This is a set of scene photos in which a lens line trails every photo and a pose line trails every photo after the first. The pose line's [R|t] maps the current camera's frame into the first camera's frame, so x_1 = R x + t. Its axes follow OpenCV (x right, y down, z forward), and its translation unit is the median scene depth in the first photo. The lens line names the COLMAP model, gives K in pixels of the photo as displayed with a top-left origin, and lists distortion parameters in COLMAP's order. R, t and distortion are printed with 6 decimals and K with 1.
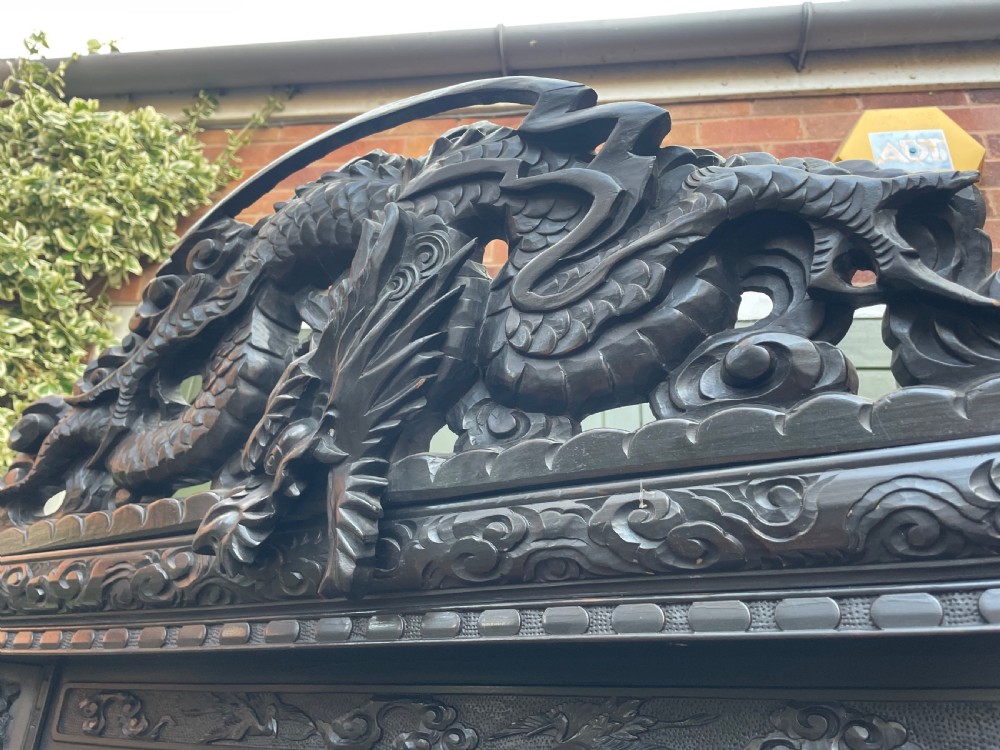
lens RADIAL K [[759.2, 0, 508.4], [0, 759.2, 368.4], [0, 0, 1]] dist [0.069968, -0.072047]
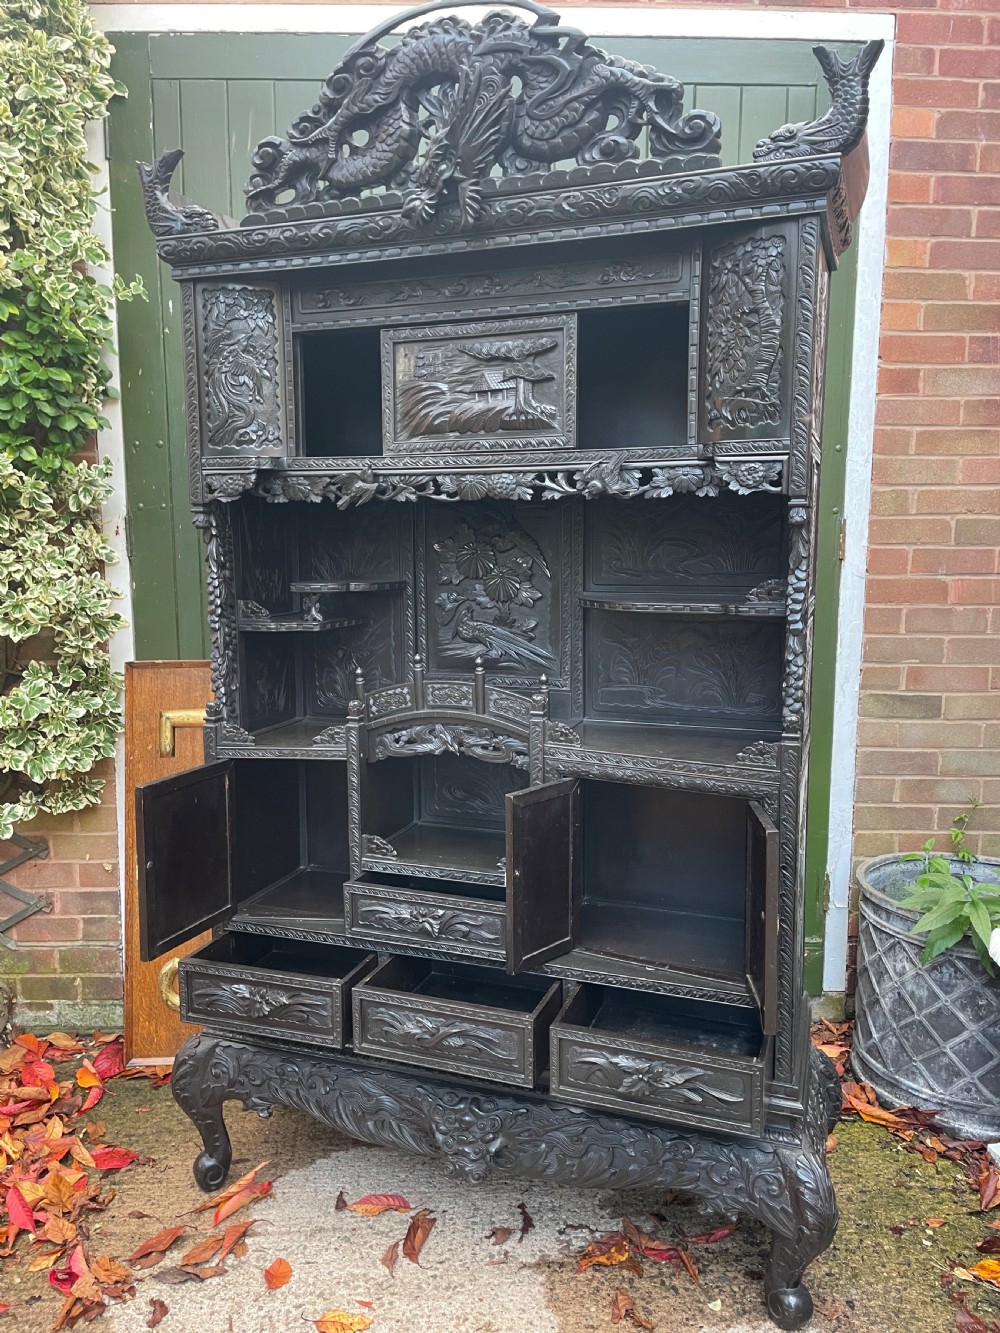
lens RADIAL K [[1012.1, 0, 501.0], [0, 1012.1, 669.8], [0, 0, 1]] dist [0.086452, -0.112462]
pose [[0.988336, -0.068344, 0.136093, -0.743115], [-0.020948, 0.824139, 0.566000, -0.544172], [-0.150843, -0.562249, 0.813094, -3.162262]]
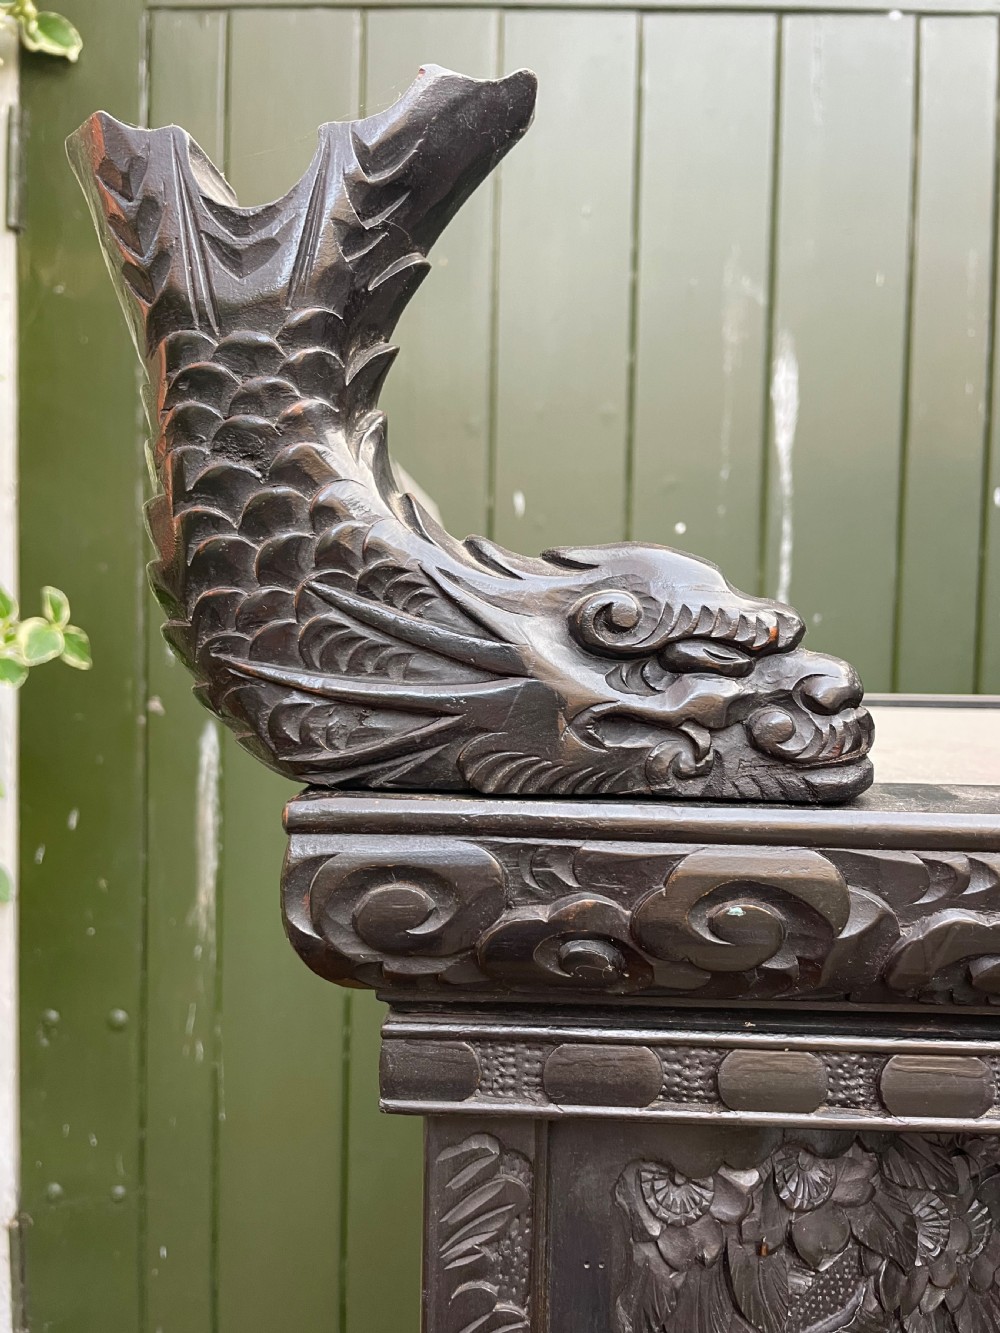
lens RADIAL K [[1012.1, 0, 508.7], [0, 1012.1, 661.0], [0, 0, 1]] dist [0.086452, -0.112462]
pose [[0.888571, -0.048544, 0.456163, -1.610620], [-0.184367, 0.872752, 0.452010, 0.165907], [-0.420060, -0.485744, 0.766552, 1.345925]]
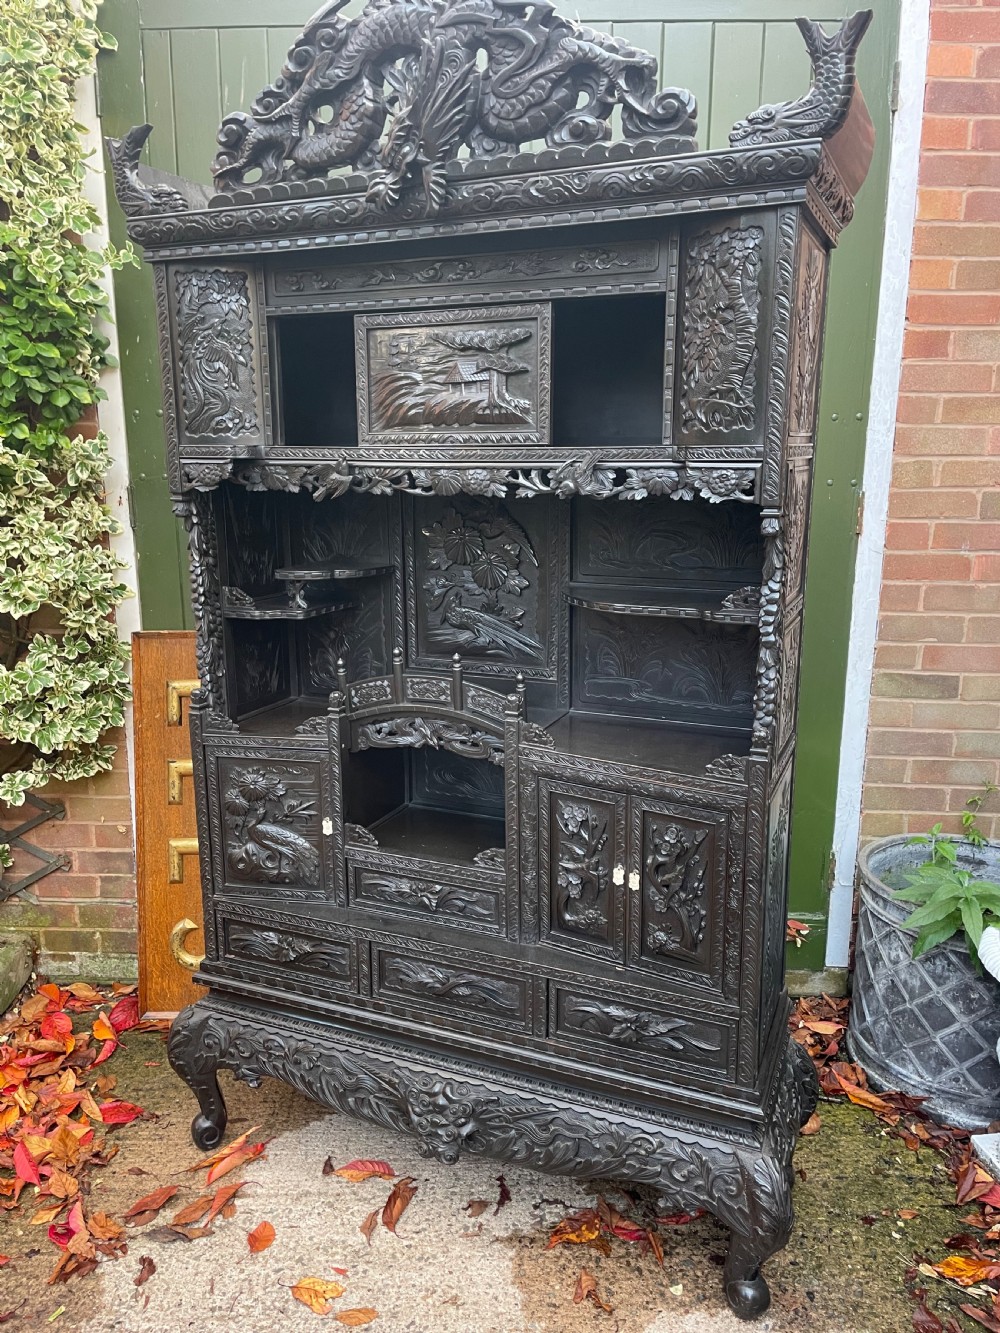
lens RADIAL K [[1012.1, 0, 505.6], [0, 1012.1, 676.0], [0, 0, 1]] dist [0.086452, -0.112462]
pose [[0.995315, -0.064978, 0.071601, -0.333689], [0.004708, 0.772215, 0.635344, -0.787487], [-0.096575, -0.632030, 0.768903, -2.958574]]
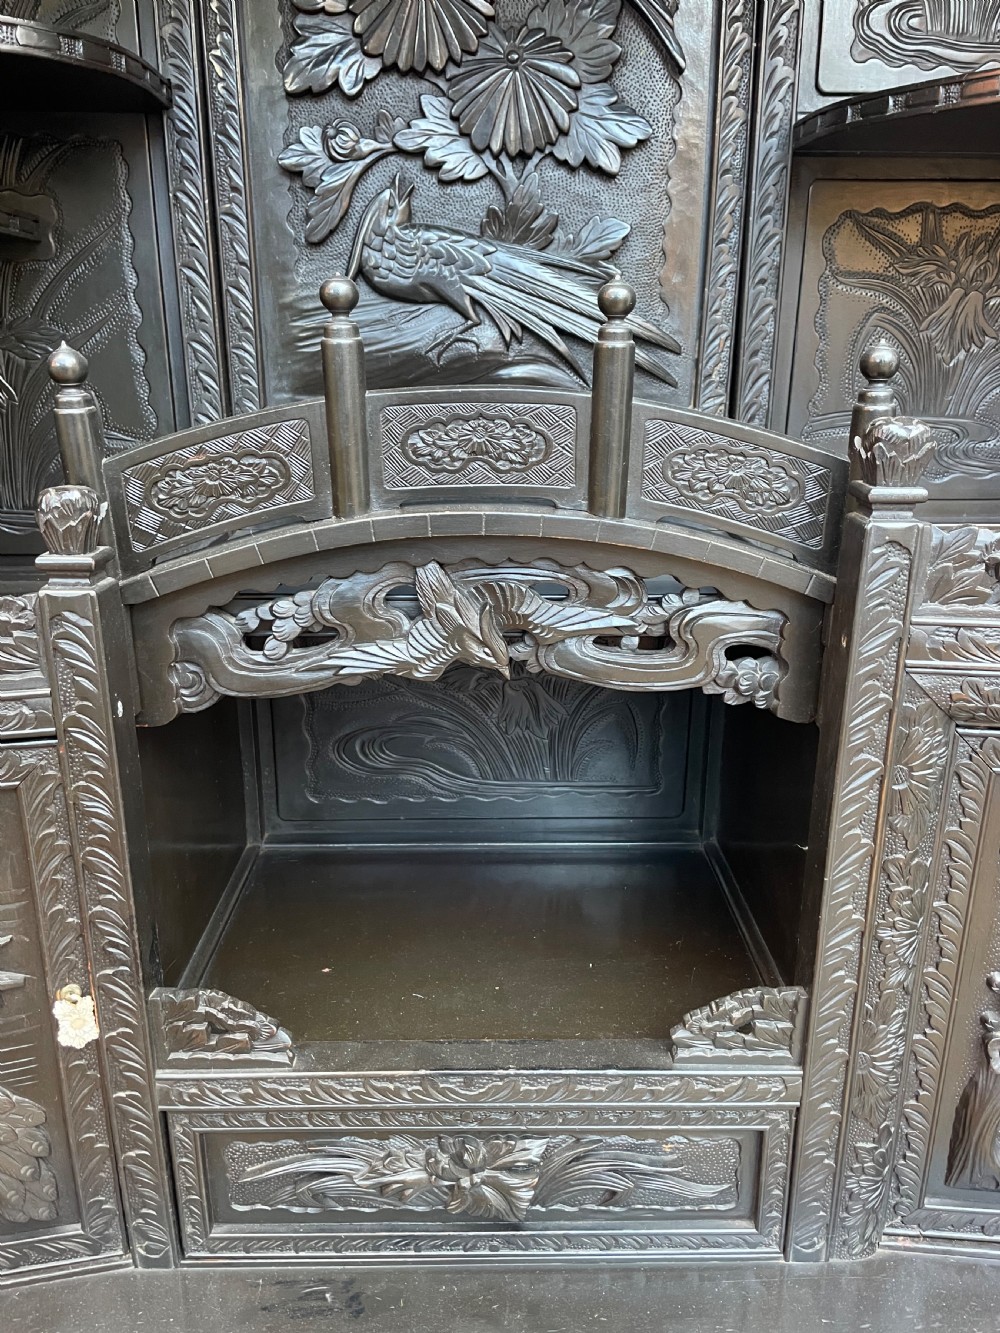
lens RADIAL K [[1012.1, 0, 500.2], [0, 1012.1, 675.2], [0, 0, 1]] dist [0.086452, -0.112462]
pose [[0.875173, -0.186152, 0.446564, -0.904564], [-0.183980, 0.725623, 0.663040, 1.561812], [-0.447464, -0.662434, 0.600798, -0.348528]]
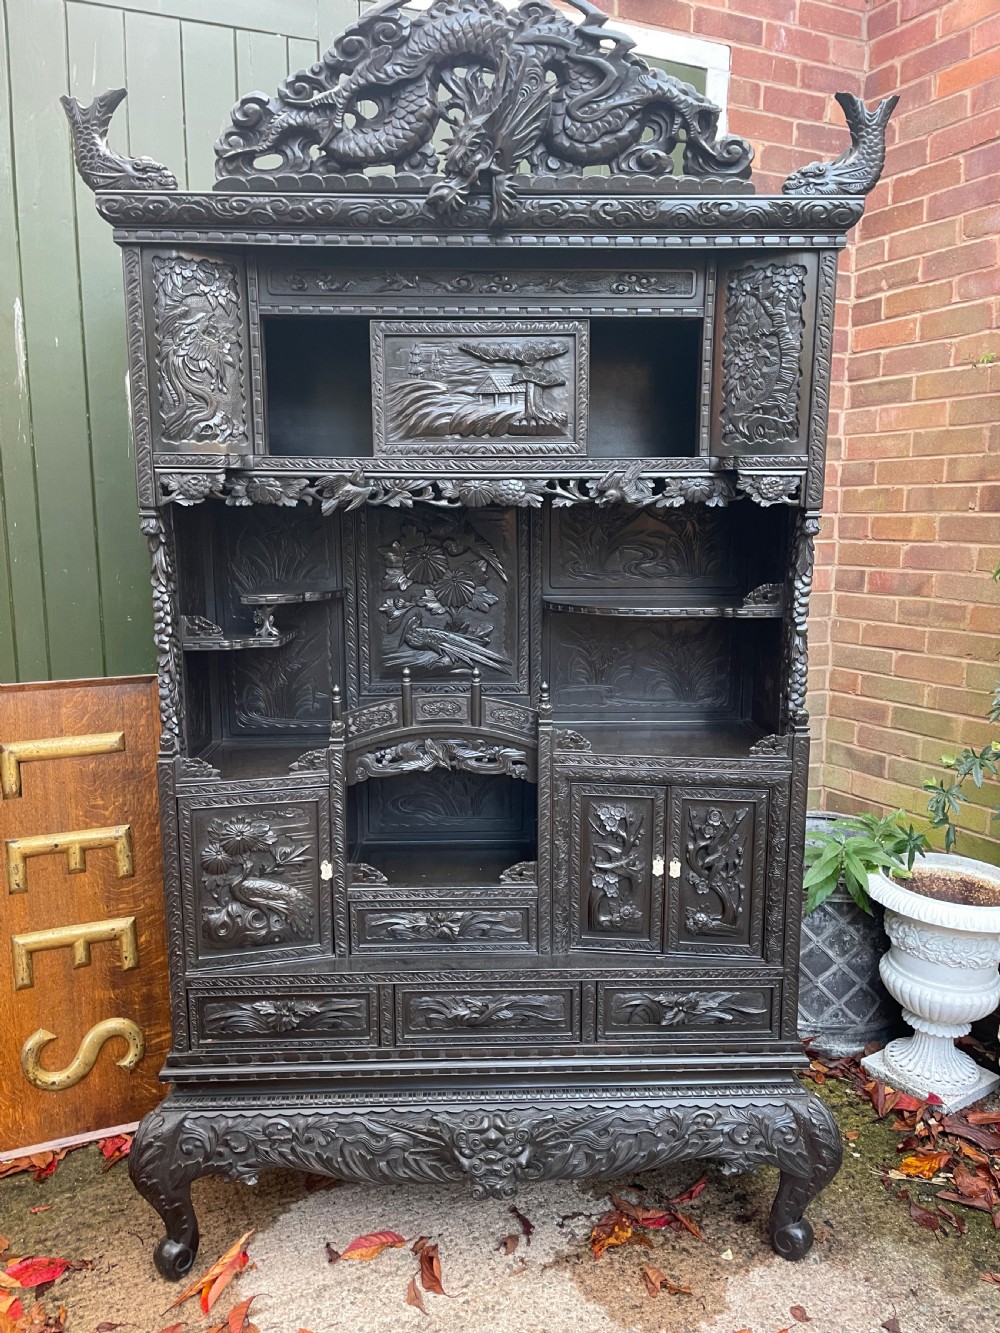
lens RADIAL K [[1012.1, 0, 503.5], [0, 1012.1, 677.7], [0, 0, 1]] dist [0.086452, -0.112462]
pose [[0.865590, -0.128456, 0.483997, -2.238096], [-0.188544, 0.811804, 0.552653, -0.442757], [-0.463903, -0.569625, 0.678470, -2.498575]]
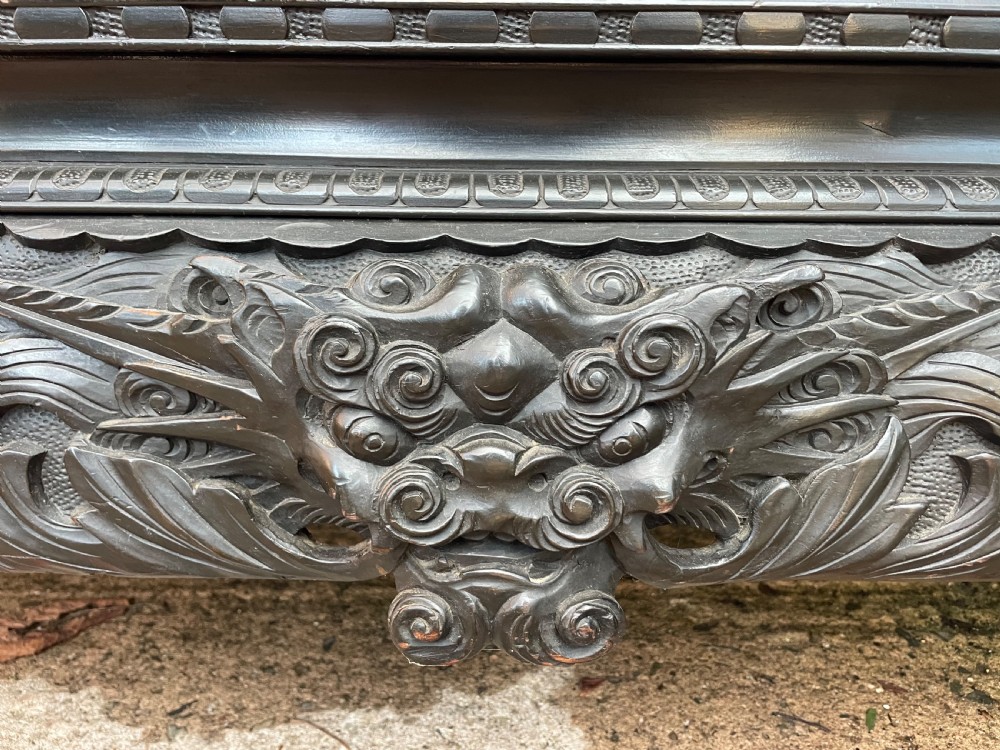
lens RADIAL K [[759.2, 0, 502.0], [0, 759.2, 366.4], [0, 0, 1]] dist [0.086452, -0.112462]
pose [[0.889349, -0.195218, 0.413459, -0.677041], [-0.170912, 0.696782, 0.696623, 3.132388], [-0.424084, -0.690206, 0.586317, -0.997458]]
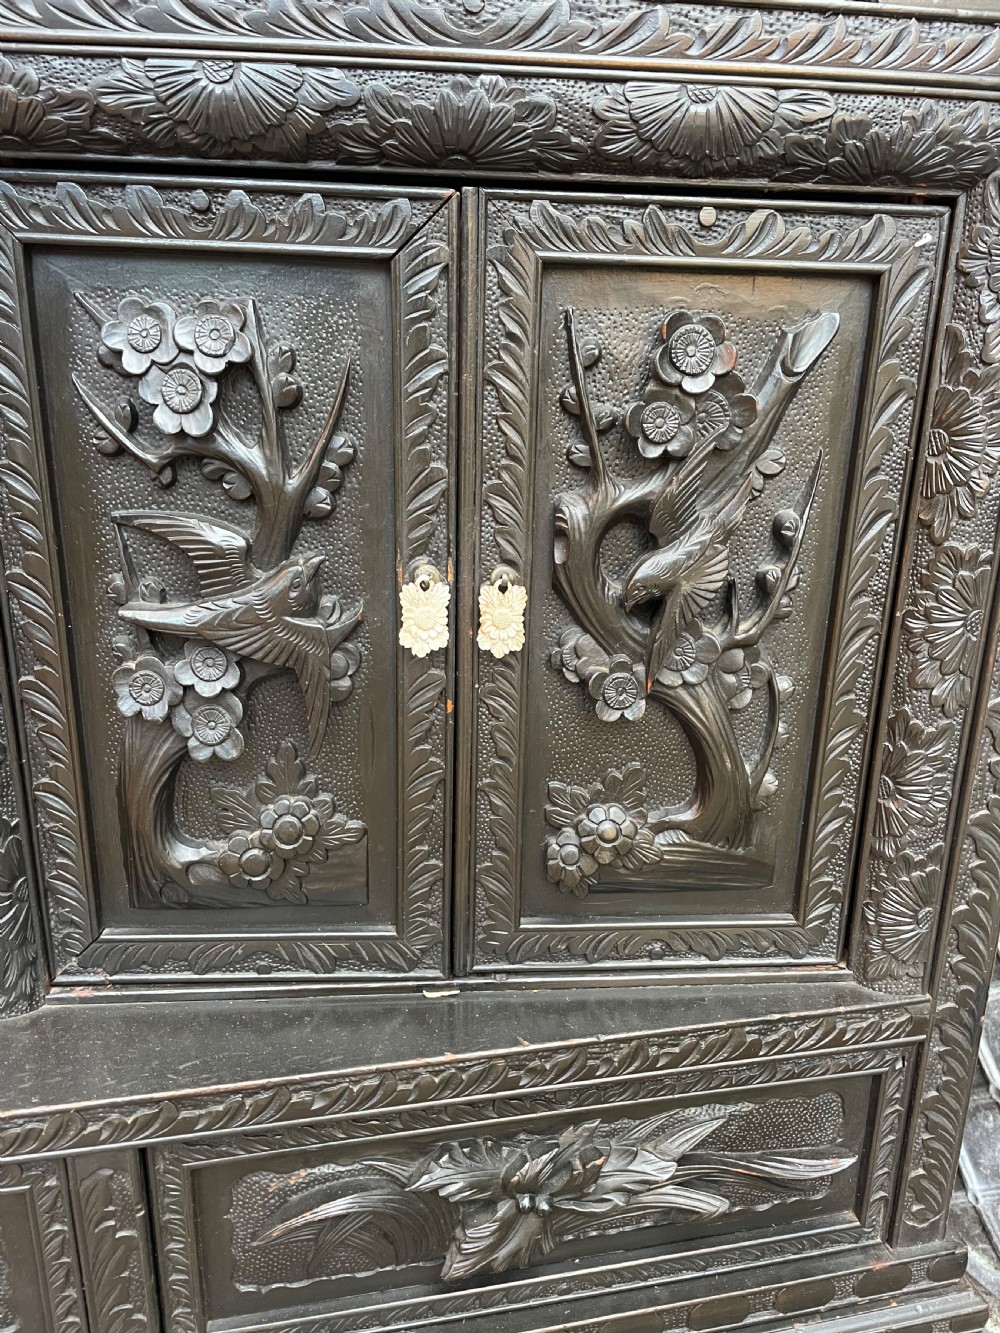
lens RADIAL K [[1012.1, 0, 512.5], [0, 1012.1, 665.6], [0, 0, 1]] dist [0.086452, -0.112462]
pose [[0.757687, -0.215298, 0.616081, -0.155470], [-0.282054, 0.743267, 0.606630, 1.979799], [-0.588519, -0.633404, 0.502438, -0.838717]]
